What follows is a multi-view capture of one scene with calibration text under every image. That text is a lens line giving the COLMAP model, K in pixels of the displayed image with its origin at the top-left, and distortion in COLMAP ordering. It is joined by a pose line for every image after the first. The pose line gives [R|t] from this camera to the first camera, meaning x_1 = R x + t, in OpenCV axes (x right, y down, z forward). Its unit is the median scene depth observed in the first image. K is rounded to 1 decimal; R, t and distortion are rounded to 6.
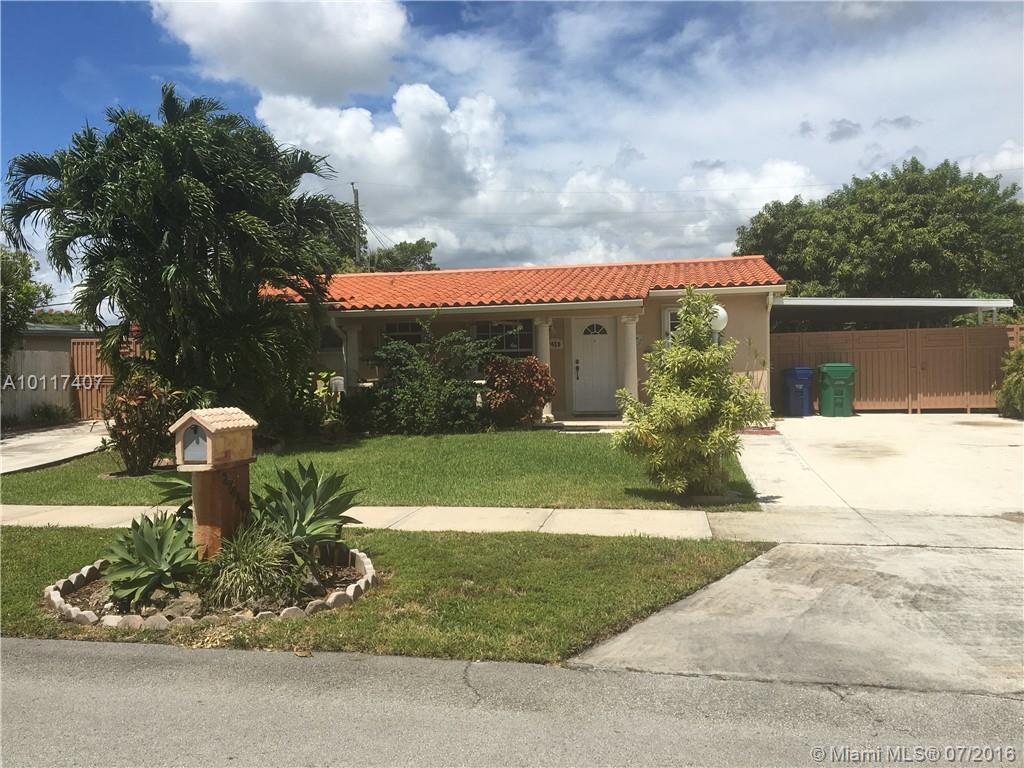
lens RADIAL K [[848.0, 0, 512.0], [0, 848.0, 384.0], [0, 0, 1]] dist [0.005223, -0.003724]
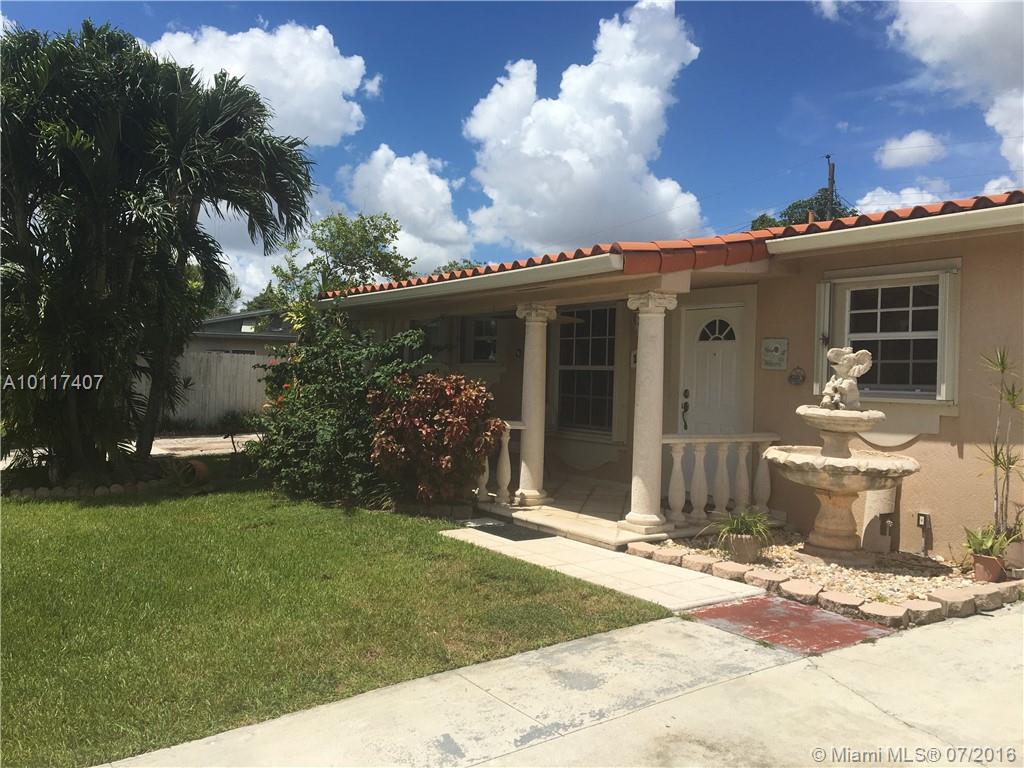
lens RADIAL K [[848.0, 0, 512.0], [0, 848.0, 384.0], [0, 0, 1]] dist [0.005223, -0.003724]
pose [[0.713897, 0.043480, -0.698899, 0.358554], [-0.059910, 0.998203, 0.000905, -0.026301], [0.697683, 0.041226, 0.715219, 0.561414]]
